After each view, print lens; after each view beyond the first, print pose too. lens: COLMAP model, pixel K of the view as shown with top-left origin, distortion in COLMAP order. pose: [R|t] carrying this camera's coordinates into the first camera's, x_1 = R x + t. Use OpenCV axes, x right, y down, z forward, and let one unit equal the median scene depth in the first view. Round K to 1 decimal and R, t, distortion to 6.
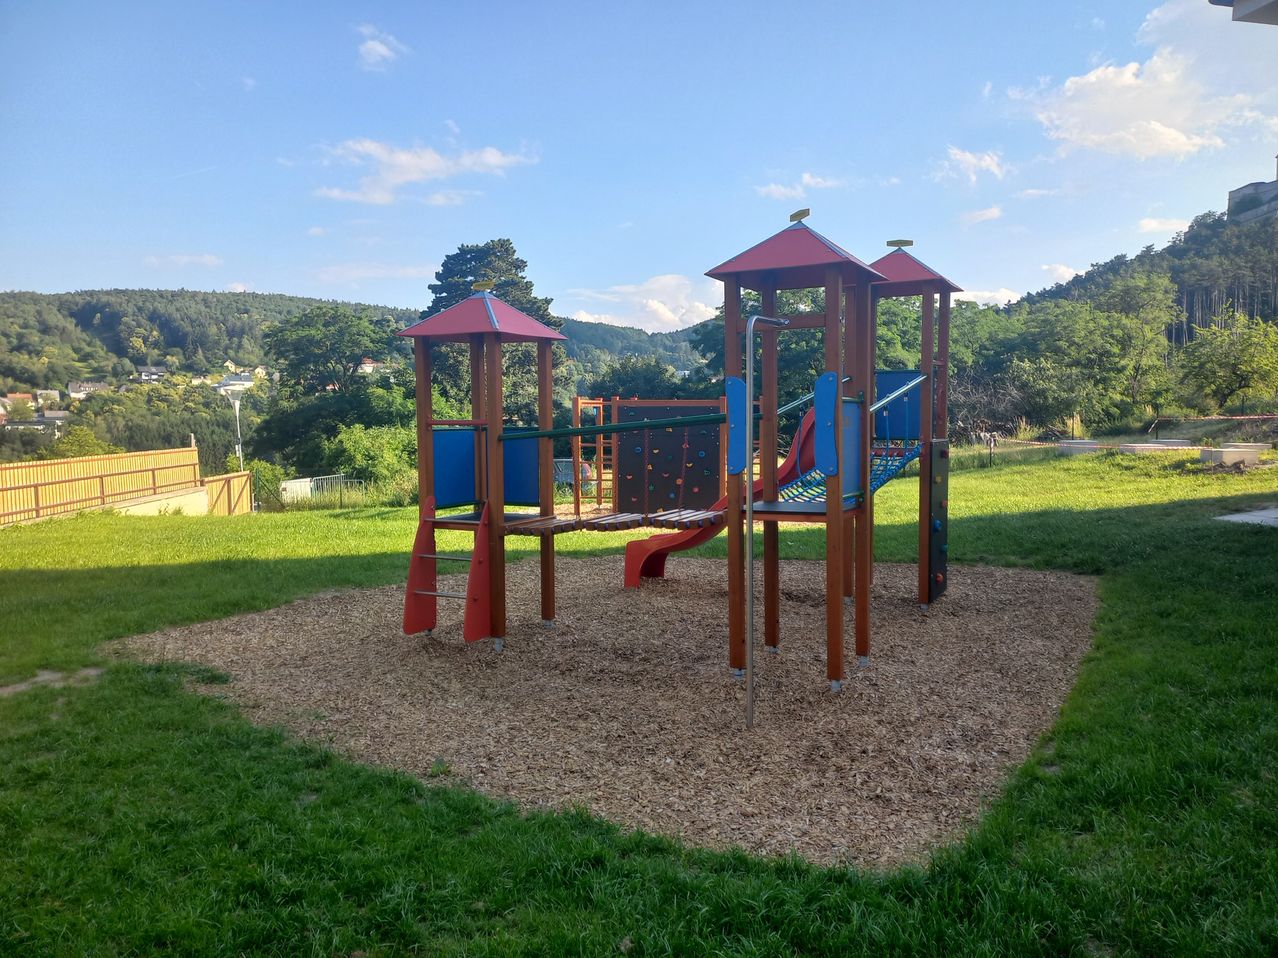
lens RADIAL K [[912.3, 0, 639.0], [0, 912.3, 479.0], [0, 0, 1]] dist [-0.002664, -0.000612]
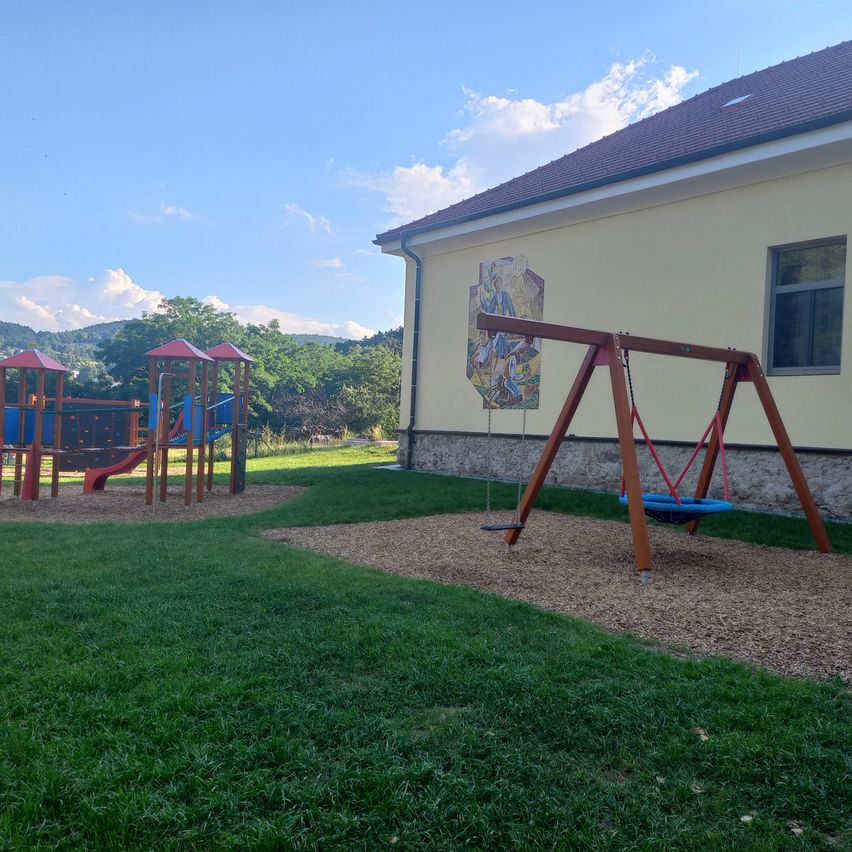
lens RADIAL K [[899.3, 0, 426.0], [0, 899.3, 426.0], [0, 0, 1]] dist [0.166917, -0.017966]
pose [[0.908948, 0.045661, 0.414401, -0.050703], [-0.018075, 0.997366, -0.070249, 0.029244], [-0.416517, 0.056363, 0.907379, -0.327462]]
